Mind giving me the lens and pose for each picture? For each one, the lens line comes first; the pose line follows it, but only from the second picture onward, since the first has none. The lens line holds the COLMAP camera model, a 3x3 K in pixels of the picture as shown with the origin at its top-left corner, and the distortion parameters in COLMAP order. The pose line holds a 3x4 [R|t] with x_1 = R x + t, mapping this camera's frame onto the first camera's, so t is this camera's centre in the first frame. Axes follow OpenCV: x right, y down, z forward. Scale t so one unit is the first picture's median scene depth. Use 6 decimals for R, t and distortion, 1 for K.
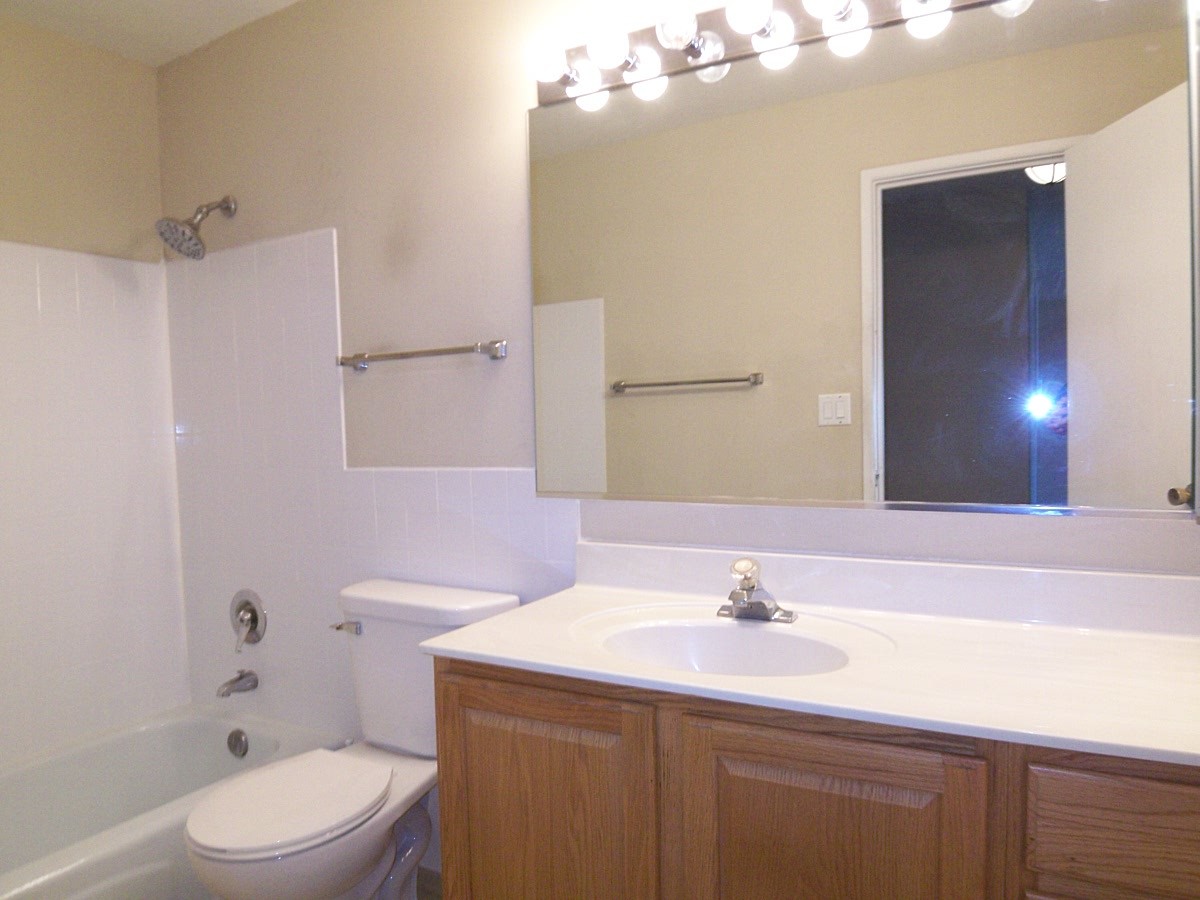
lens RADIAL K [[816.4, 0, 606.9], [0, 816.4, 456.9], [0, 0, 1]] dist [-0.034387, -0.001097]
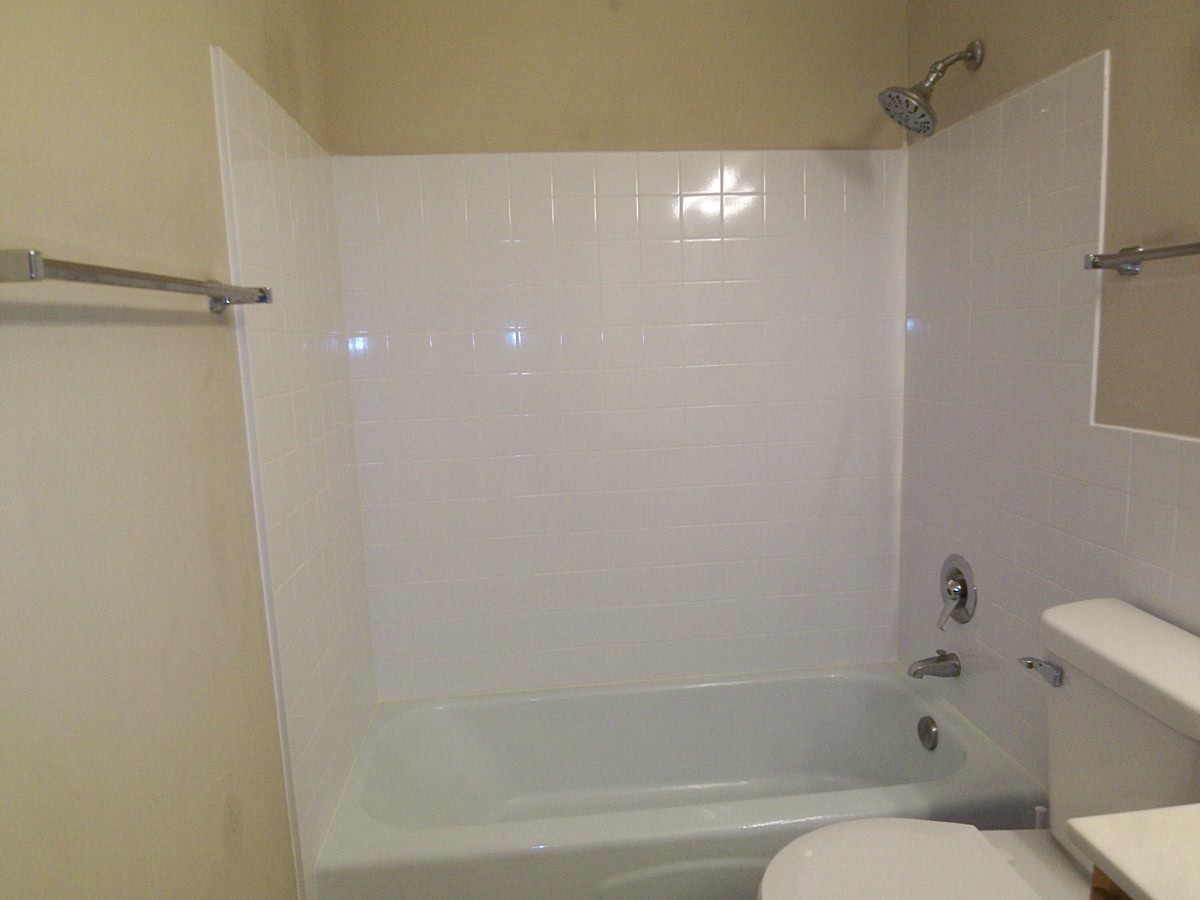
lens RADIAL K [[816.4, 0, 606.9], [0, 816.4, 456.9], [0, 0, 1]] dist [-0.034387, -0.001097]
pose [[0.570478, 0.135814, -0.810005, -0.008079], [-0.023006, 0.988488, 0.149538, -0.045708], [0.820990, -0.066674, 0.567036, 0.277212]]
